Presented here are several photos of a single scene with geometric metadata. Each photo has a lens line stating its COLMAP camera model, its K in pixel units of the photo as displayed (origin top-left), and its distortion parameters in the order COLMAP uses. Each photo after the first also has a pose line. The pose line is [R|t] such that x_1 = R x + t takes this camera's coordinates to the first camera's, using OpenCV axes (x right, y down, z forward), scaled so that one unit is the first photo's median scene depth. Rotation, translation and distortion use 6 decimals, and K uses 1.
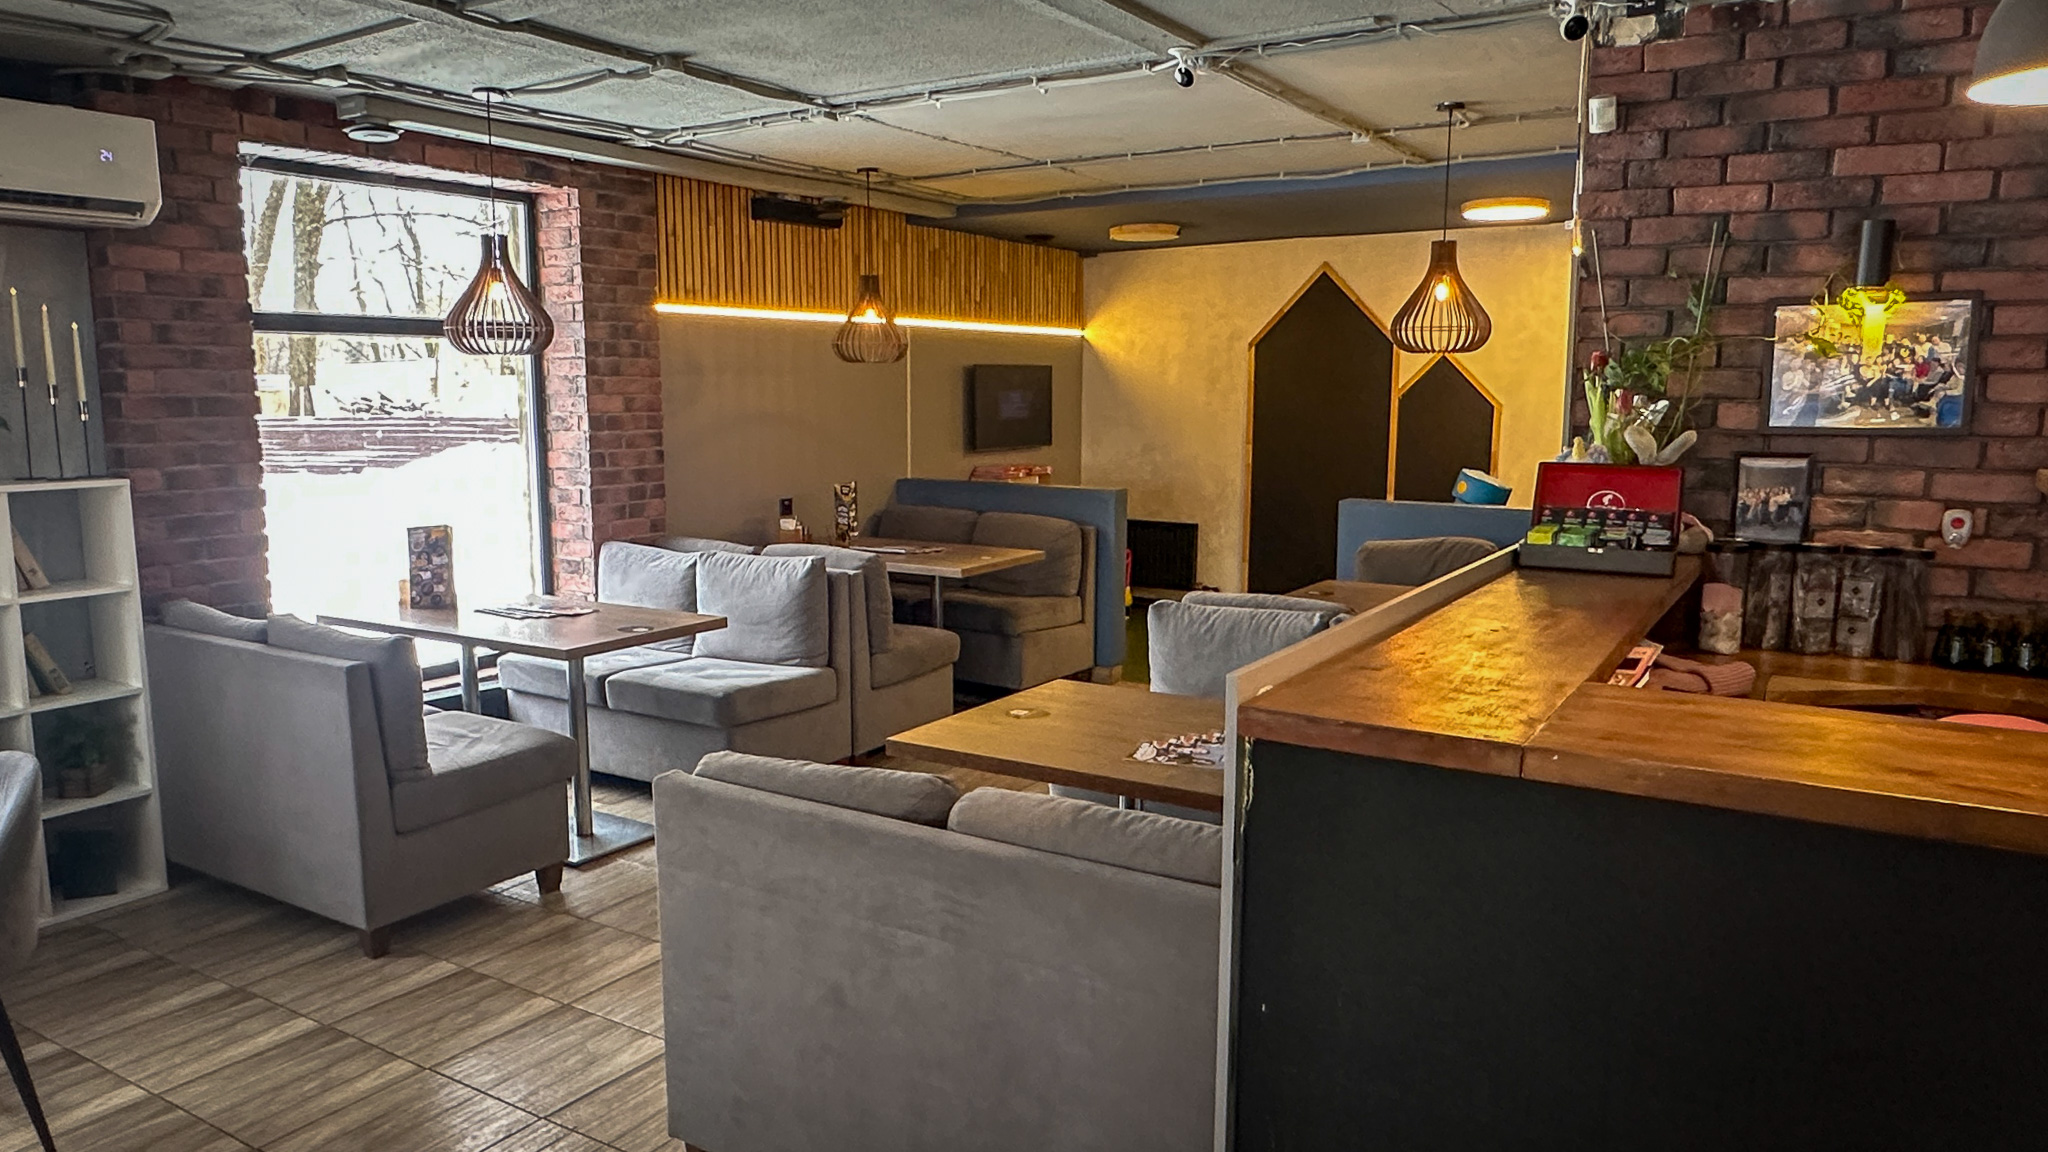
lens RADIAL K [[1332.3, 0, 1010.3], [0, 1332.3, 598.1], [0, 0, 1]] dist [-0.001724, 0.003790]
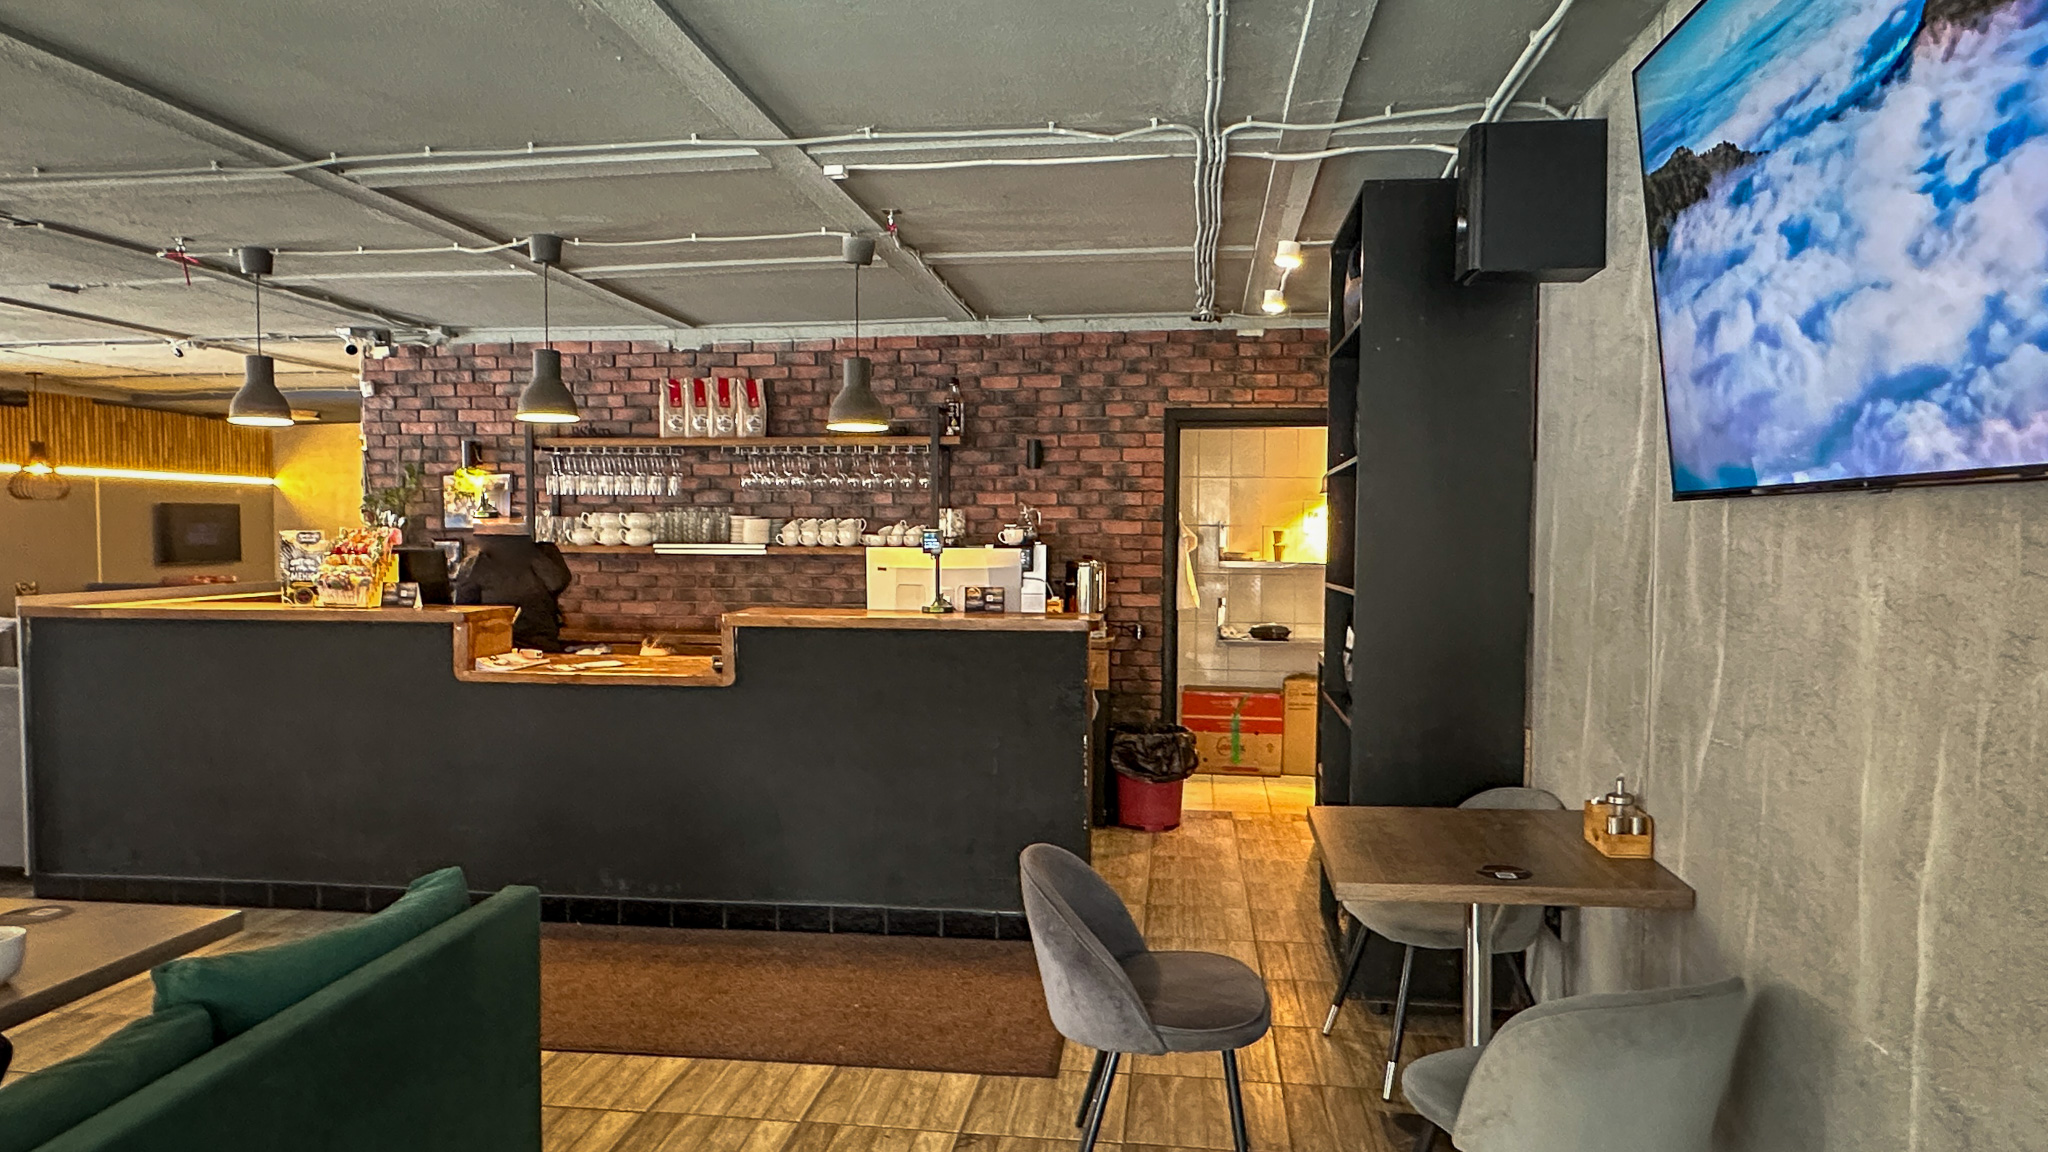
lens RADIAL K [[1270.6, 0, 996.5], [0, 1270.6, 601.3], [0, 0, 1]] dist [0.000053, -0.004138]
pose [[0.910946, -0.024490, 0.411798, 0.372105], [0.066914, 0.993789, -0.088919, 0.175273], [-0.407062, 0.108556, 0.906927, -0.929132]]
